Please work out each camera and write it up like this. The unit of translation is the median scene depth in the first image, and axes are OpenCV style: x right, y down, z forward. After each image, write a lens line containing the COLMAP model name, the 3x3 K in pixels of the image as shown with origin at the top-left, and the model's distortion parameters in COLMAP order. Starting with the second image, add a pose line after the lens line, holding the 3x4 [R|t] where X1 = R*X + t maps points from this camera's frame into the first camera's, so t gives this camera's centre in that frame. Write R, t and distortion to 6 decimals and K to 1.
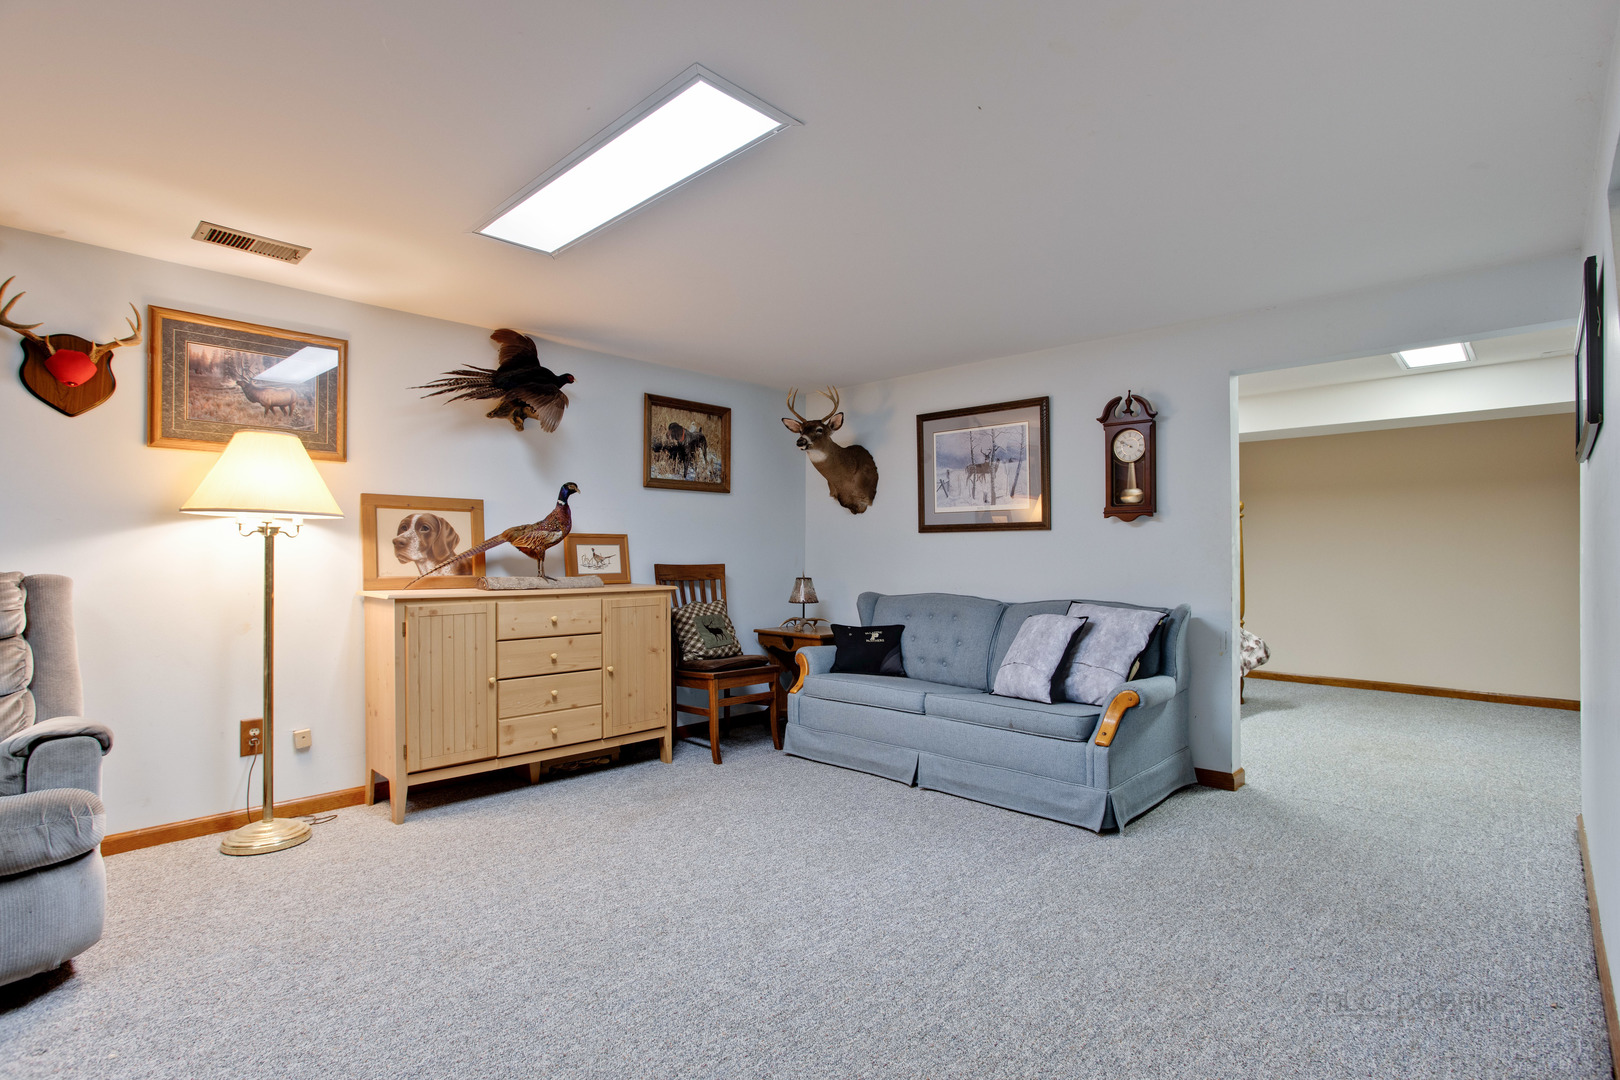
lens RADIAL K [[789.4, 0, 821.3], [0, 789.4, 545.7], [0, 0, 1]] dist [-0.036140, 0.001872]
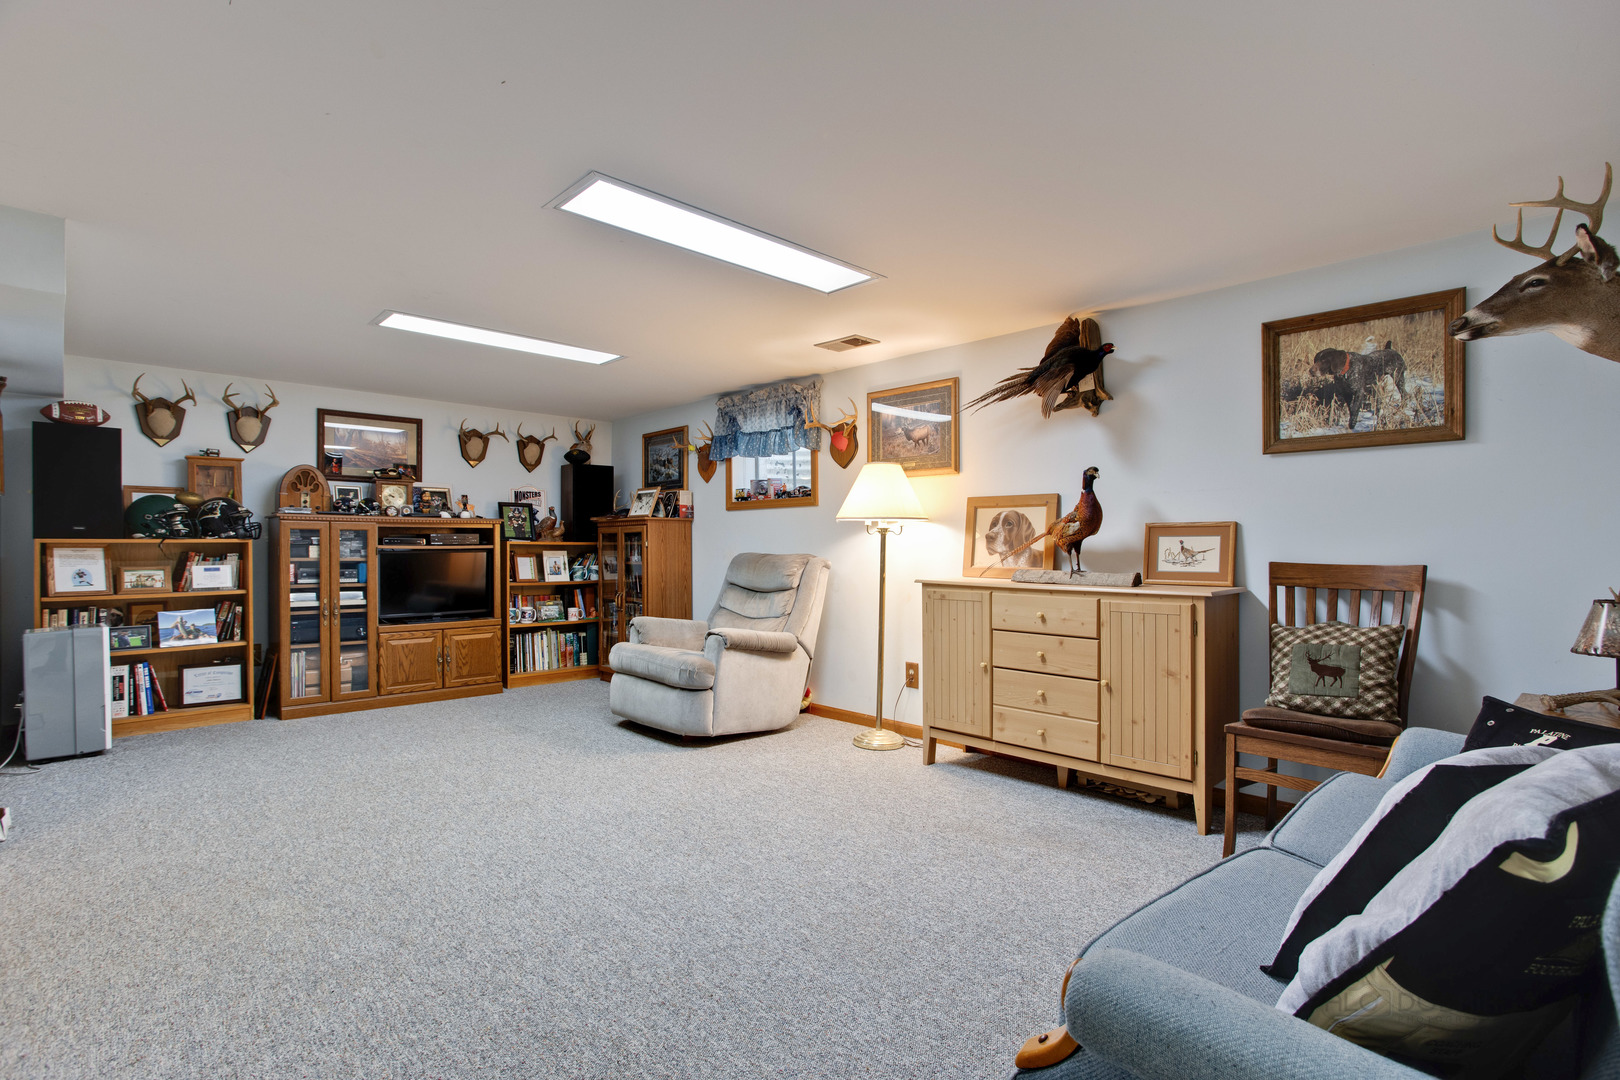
lens RADIAL K [[789.4, 0, 821.5], [0, 789.4, 546.5], [0, 0, 1]] dist [-0.036140, 0.001872]
pose [[-0.052676, -0.002532, -0.998608, 0.615129], [0.004990, 0.999984, -0.002798, 0.011510], [0.998599, -0.005131, -0.052662, 0.775756]]
